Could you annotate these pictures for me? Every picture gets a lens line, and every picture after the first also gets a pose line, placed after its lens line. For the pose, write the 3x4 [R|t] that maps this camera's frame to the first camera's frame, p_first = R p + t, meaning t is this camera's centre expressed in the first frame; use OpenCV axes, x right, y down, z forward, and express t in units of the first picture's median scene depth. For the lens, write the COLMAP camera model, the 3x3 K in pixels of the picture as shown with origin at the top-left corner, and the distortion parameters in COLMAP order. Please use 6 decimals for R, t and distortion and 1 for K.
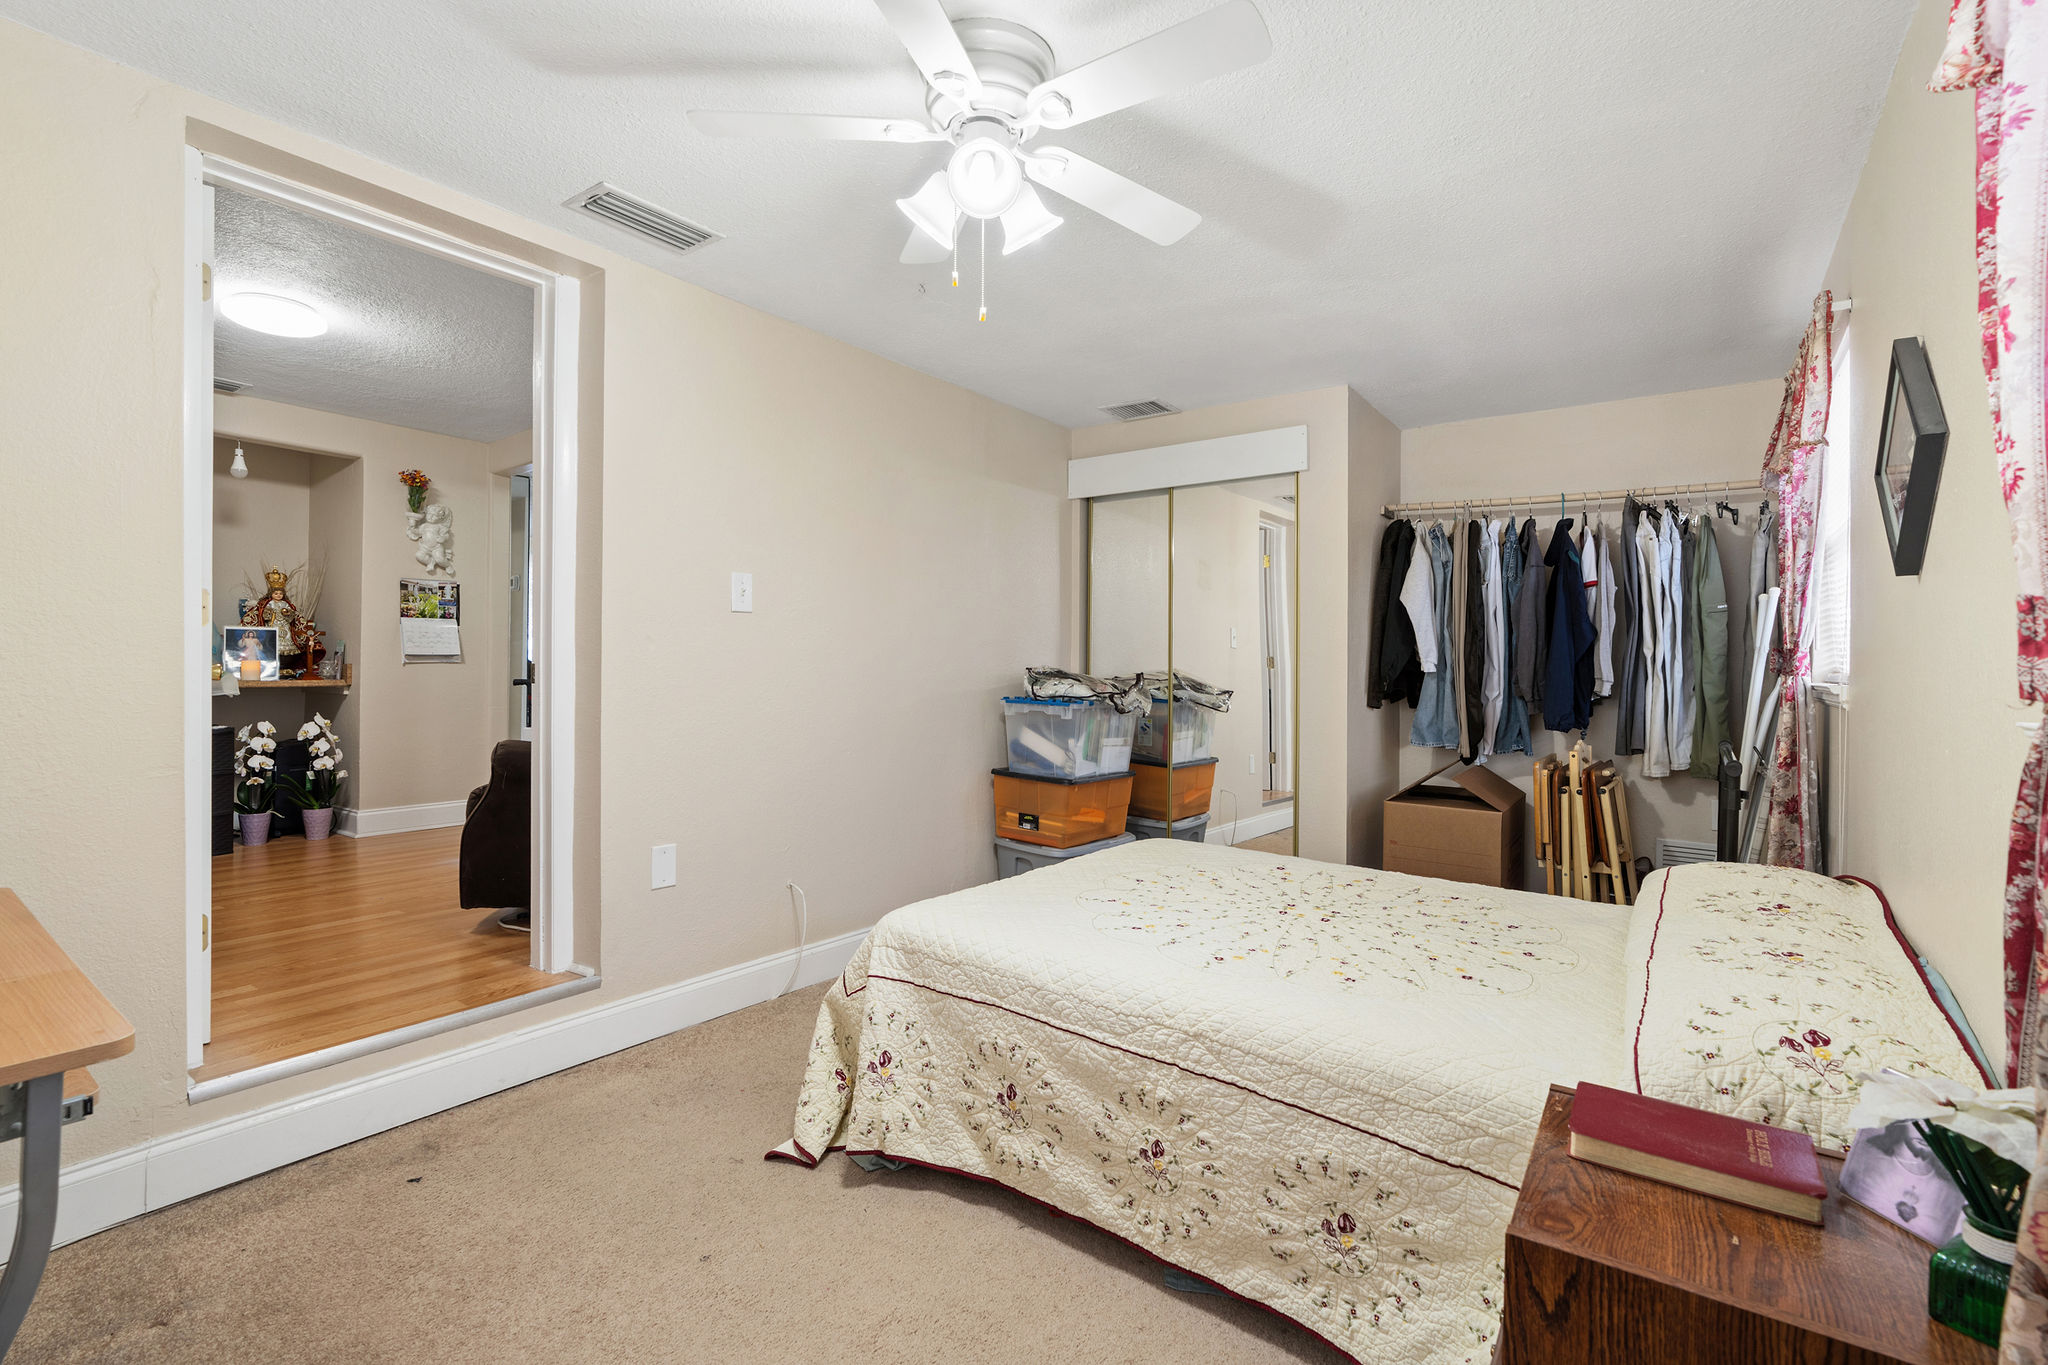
lens RADIAL K [[938.8, 0, 1034.8], [0, 938.8, 671.2], [0, 0, 1]] dist [-0.011751, 0.002302]
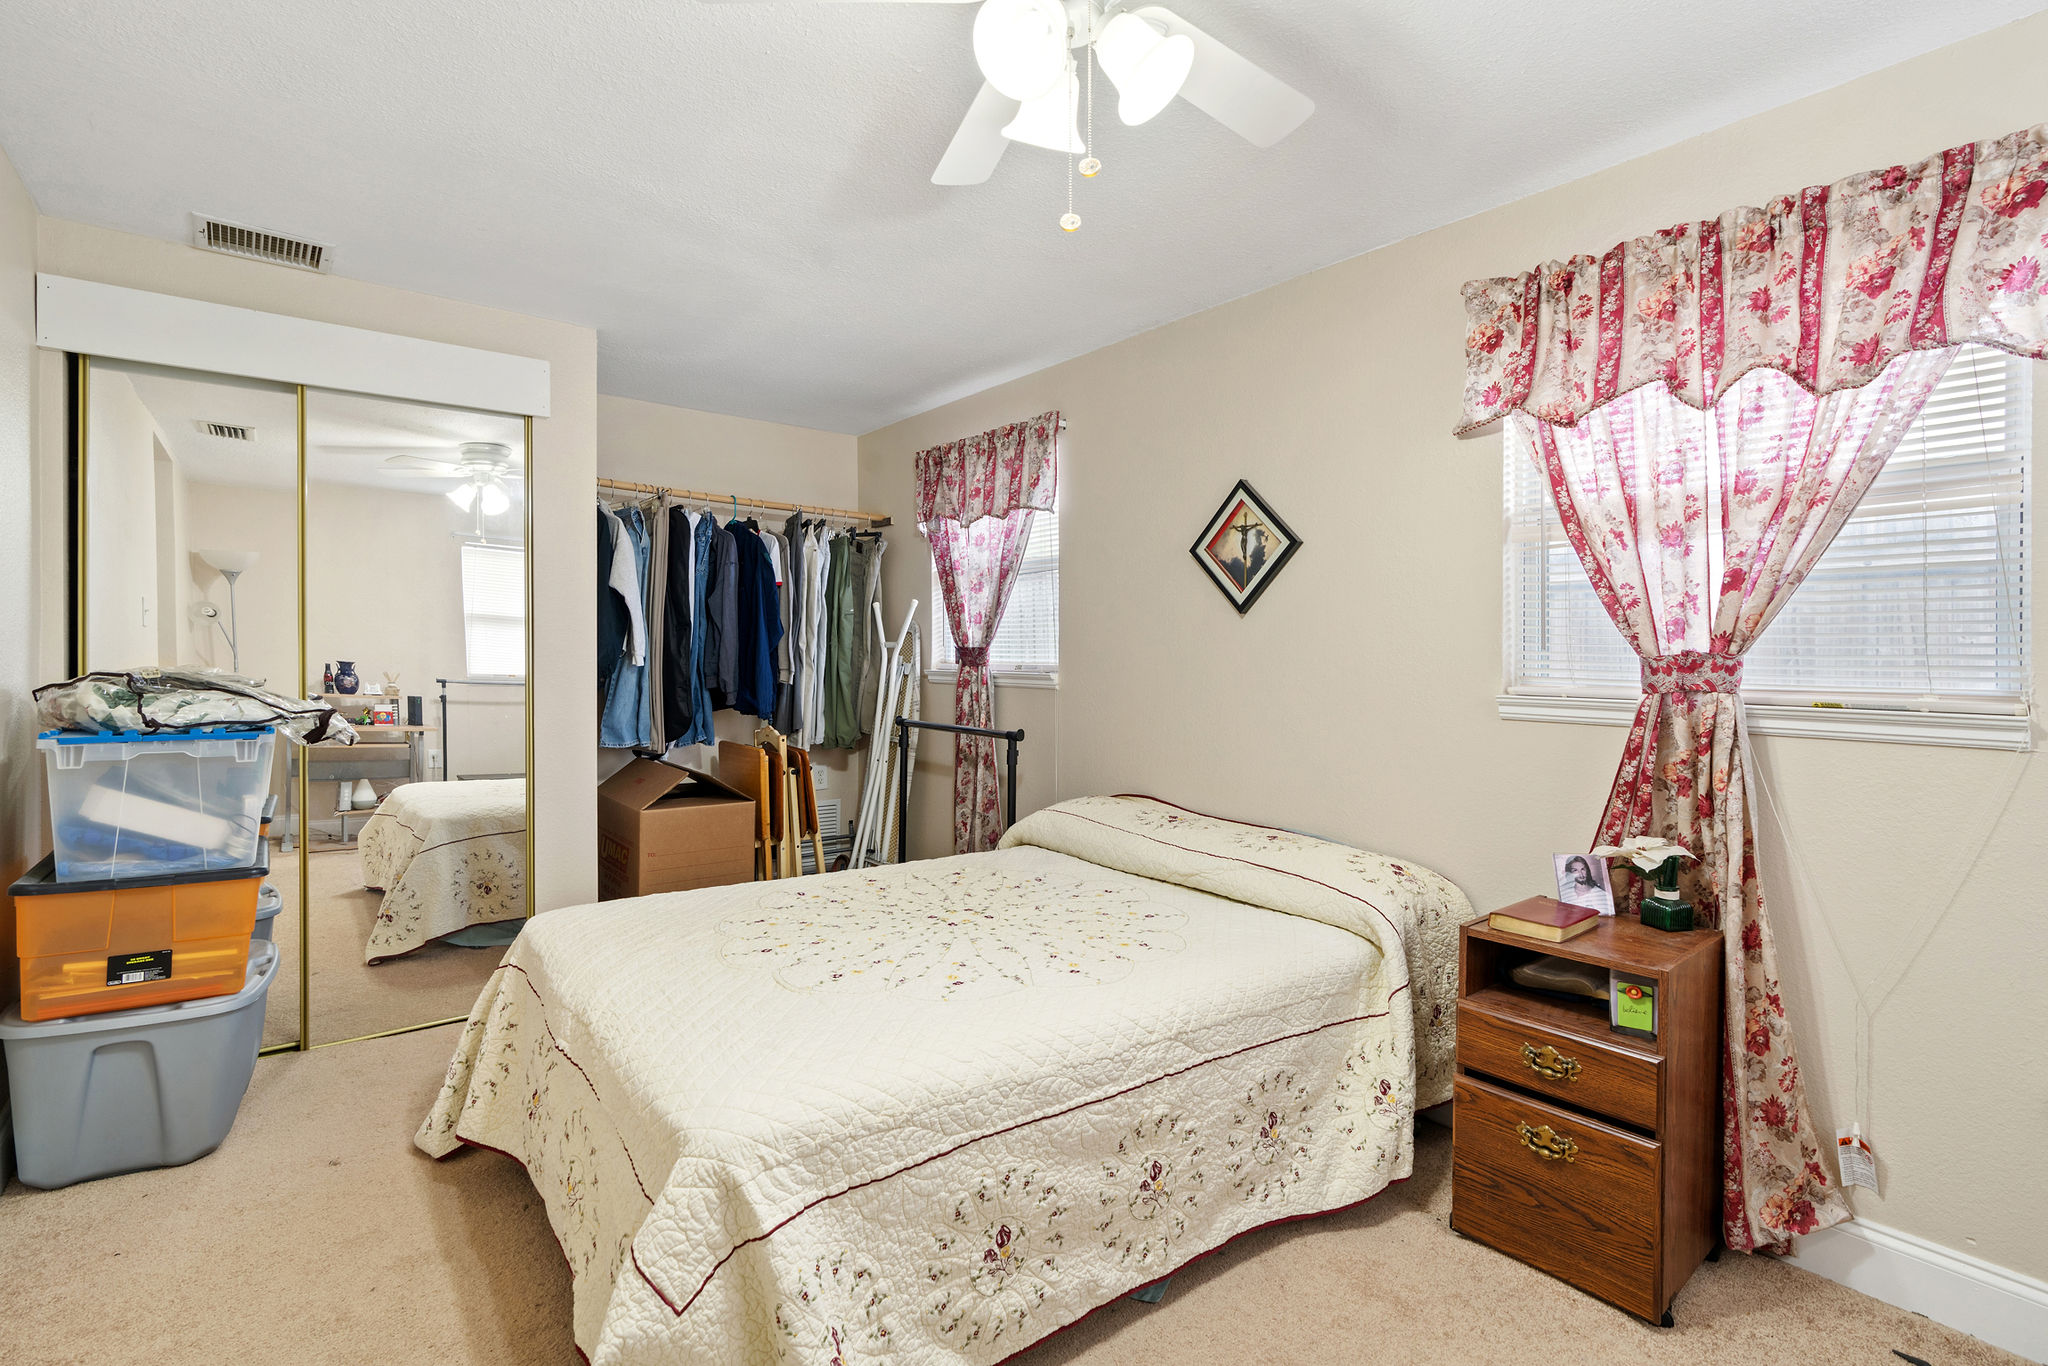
lens RADIAL K [[938.8, 0, 1036.1], [0, 938.8, 666.3], [0, 0, 1]] dist [-0.011751, 0.002302]
pose [[0.265537, -0.019726, 0.963899, -0.746904], [0.004190, 0.999805, 0.019306, -0.030748], [-0.964092, -0.001087, 0.265568, 0.774052]]
